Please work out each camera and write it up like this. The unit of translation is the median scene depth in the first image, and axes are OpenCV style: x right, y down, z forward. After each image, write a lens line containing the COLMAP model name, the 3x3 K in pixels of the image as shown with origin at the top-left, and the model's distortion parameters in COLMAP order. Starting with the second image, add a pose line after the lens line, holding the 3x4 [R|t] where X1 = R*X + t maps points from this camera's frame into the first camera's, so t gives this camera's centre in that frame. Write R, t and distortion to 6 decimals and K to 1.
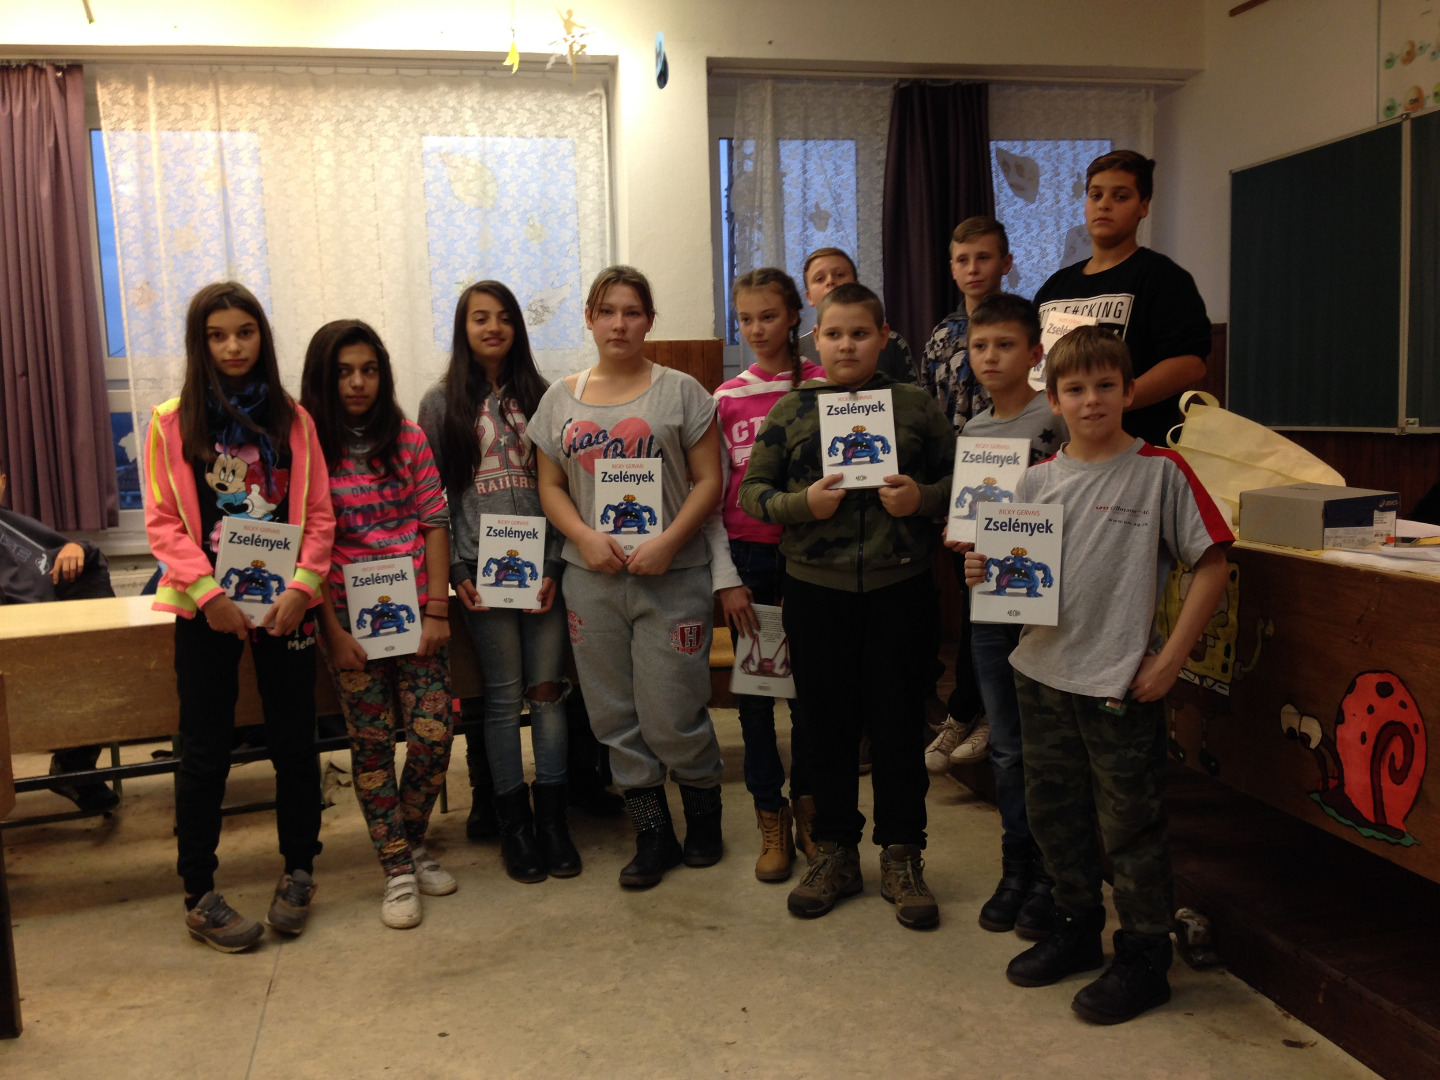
lens RADIAL K [[1317.3, 0, 720.7], [0, 1317.3, 543.0], [0, 0, 1]] dist [0.020352, 0.000000]
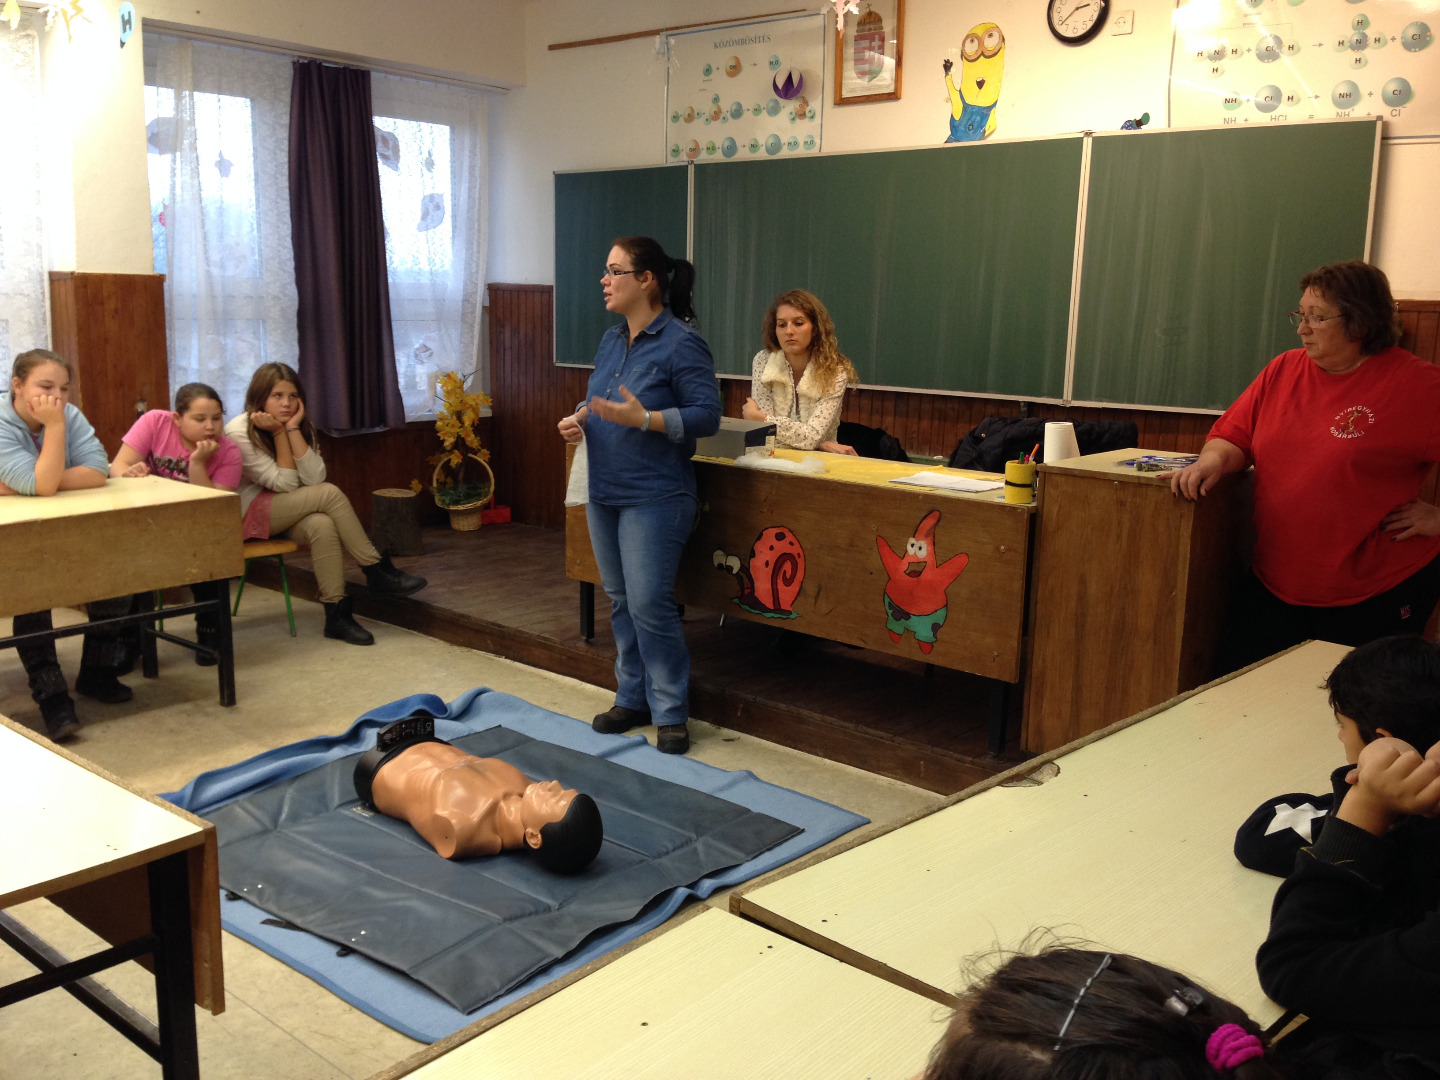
lens RADIAL K [[1317.3, 0, 721.5], [0, 1317.3, 538.6], [0, 0, 1]] dist [0.020352, 0.000000]
pose [[0.790536, -0.076604, 0.607605, -0.641431], [0.021981, 0.995056, 0.096854, -0.061890], [-0.612020, -0.063211, 0.788312, -0.372279]]
